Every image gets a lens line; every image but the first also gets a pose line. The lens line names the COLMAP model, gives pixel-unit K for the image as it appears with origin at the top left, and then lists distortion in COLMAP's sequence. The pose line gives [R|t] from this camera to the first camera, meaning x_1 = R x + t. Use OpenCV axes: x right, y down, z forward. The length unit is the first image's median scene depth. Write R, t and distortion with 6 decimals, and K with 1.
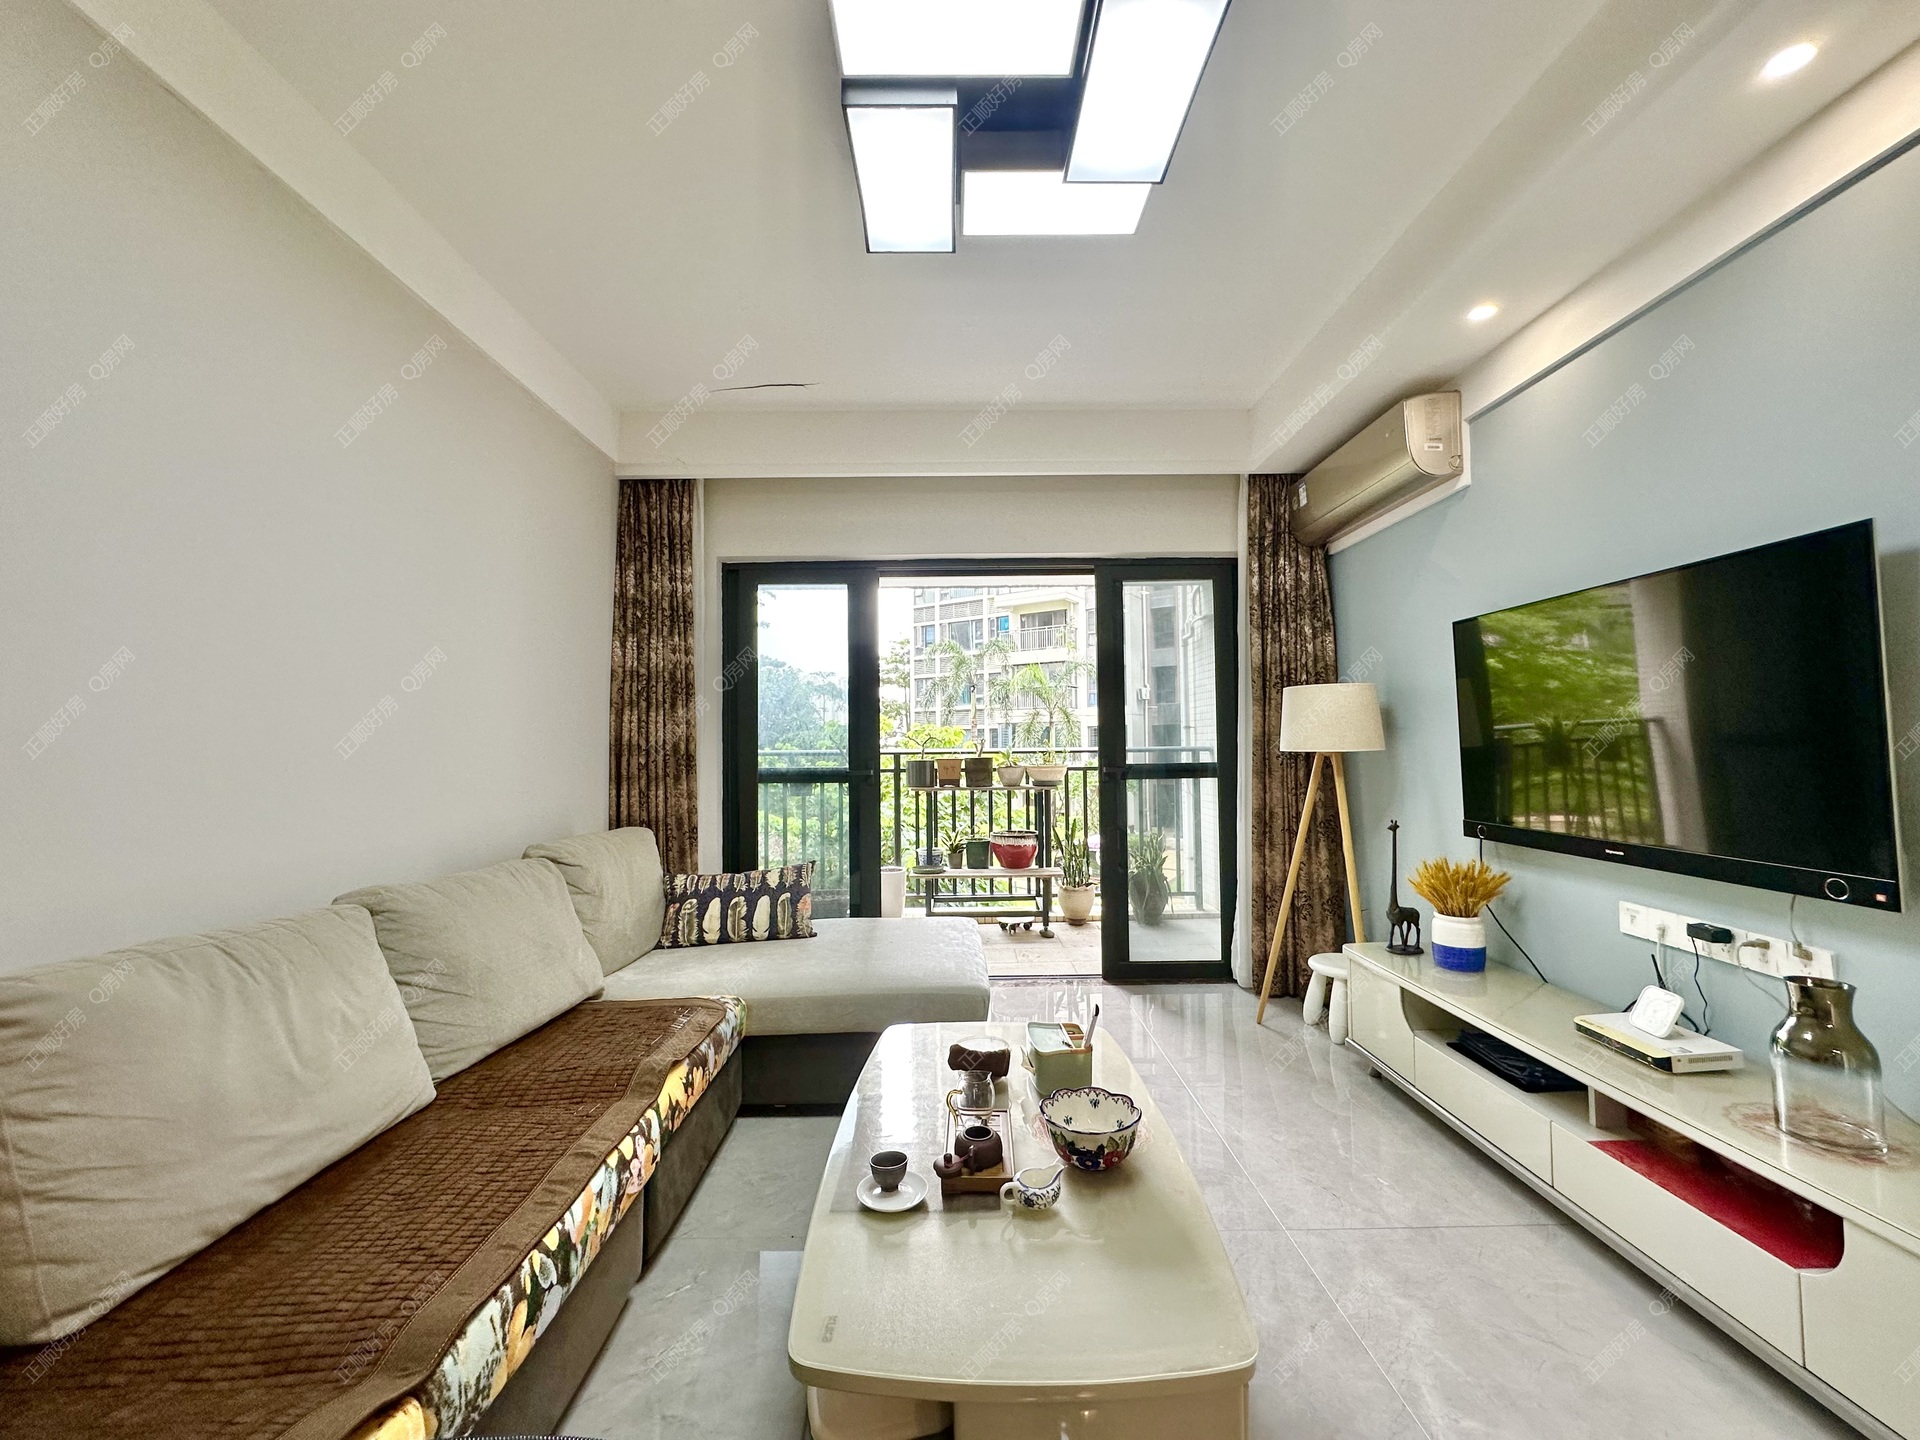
lens RADIAL K [[766.4, 0, 958.8], [0, 766.4, 718.9], [0, 0, 1]] dist [-0.002505, 0.000025]
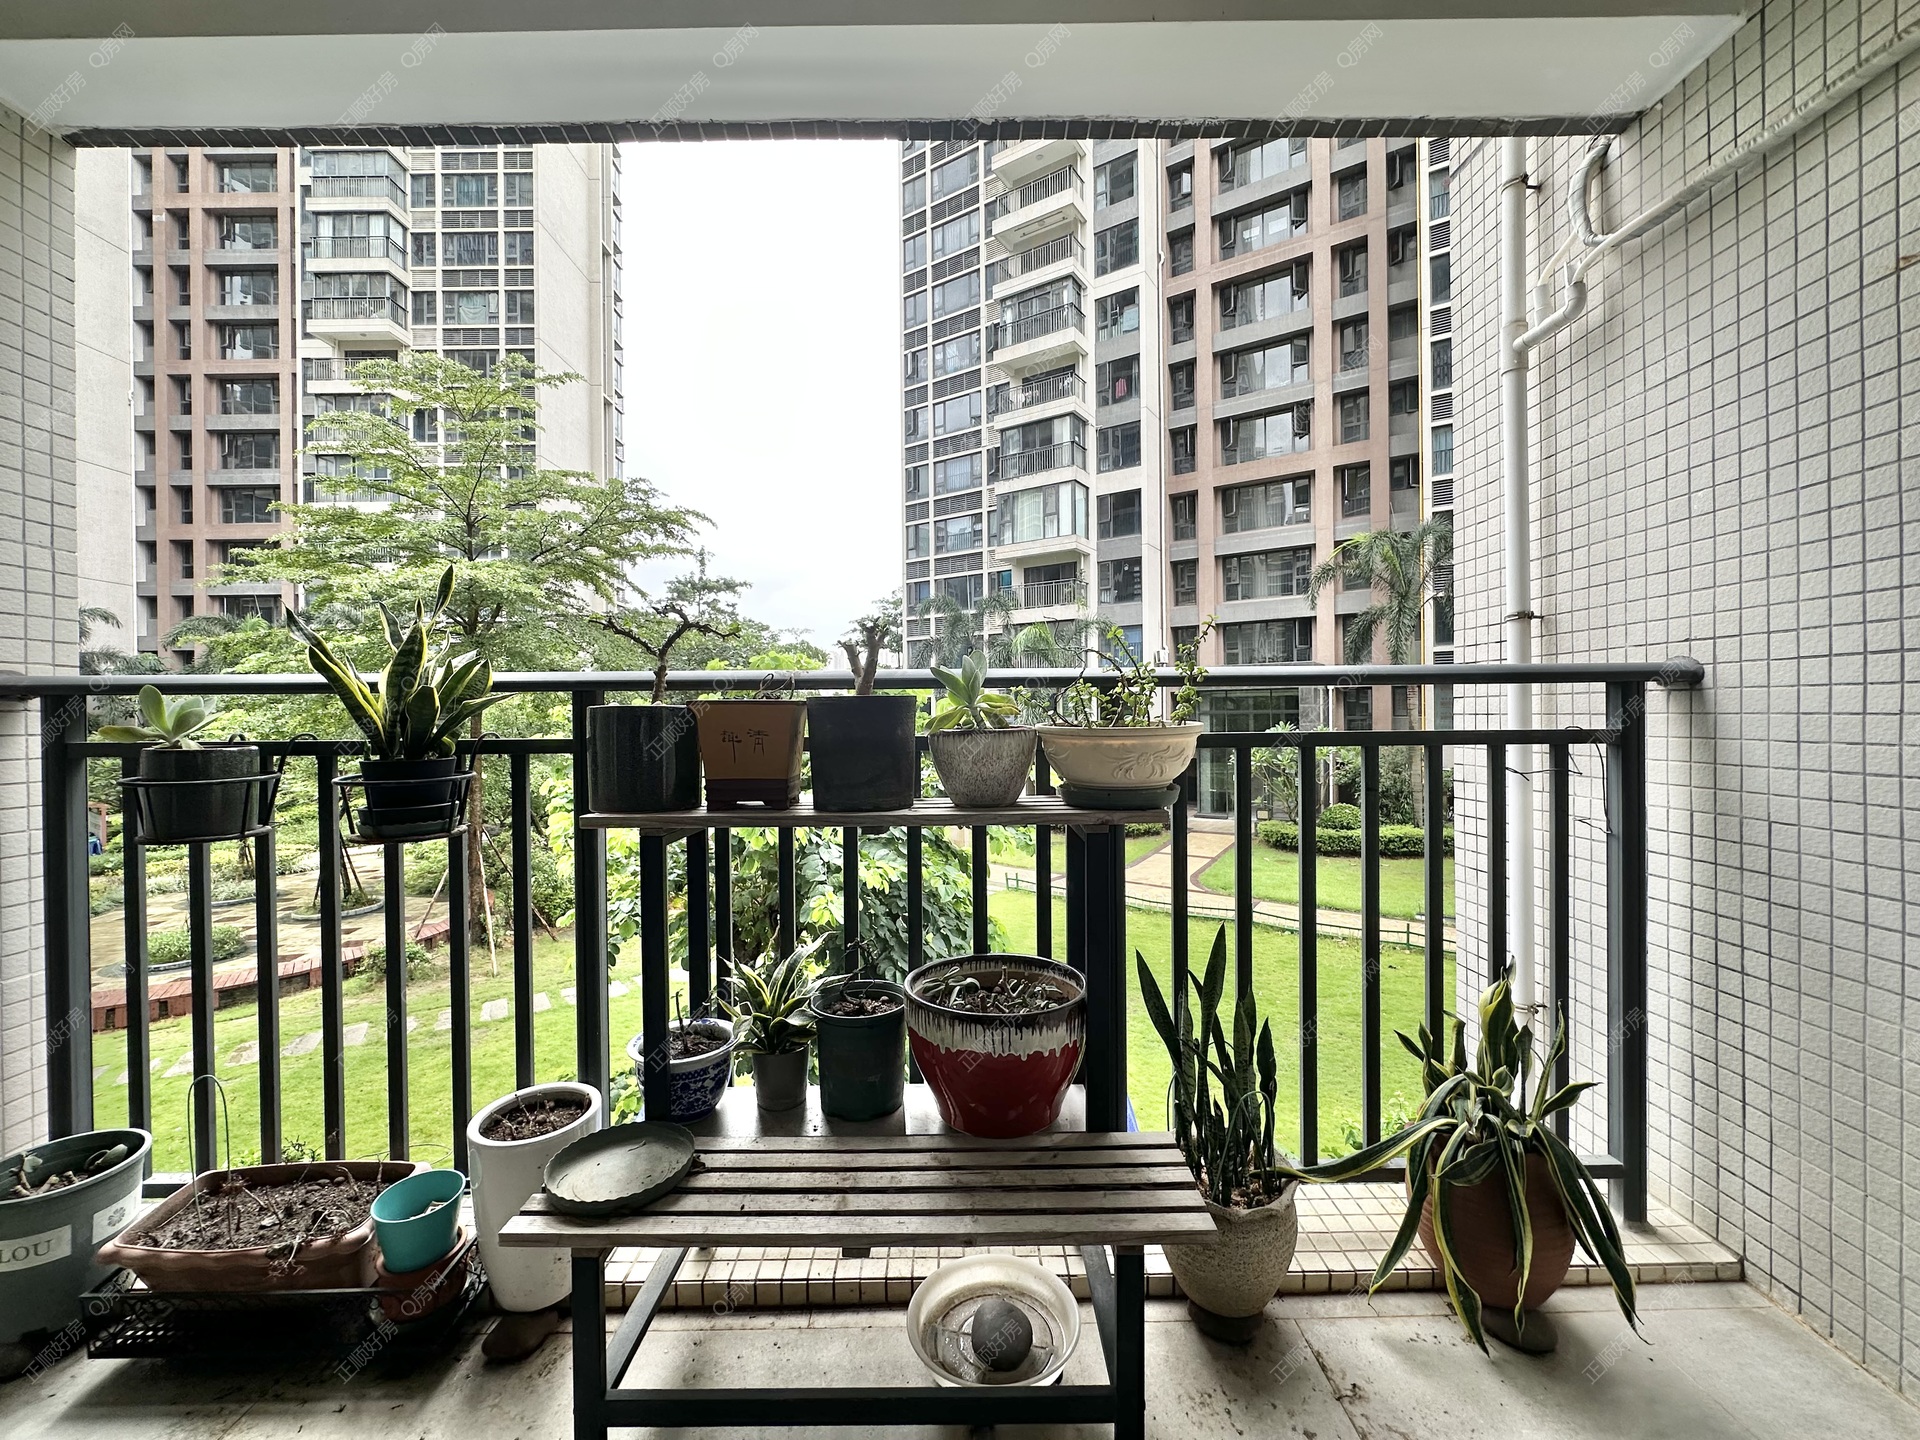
lens RADIAL K [[766.4, 0, 958.8], [0, 766.4, 718.9], [0, 0, 1]] dist [-0.002505, 0.000025]
pose [[0.999988, -0.000167, -0.004913, 0.008930], [0.000346, 0.999330, 0.036586, 0.006872], [0.004904, -0.036587, 0.999318, 0.106241]]
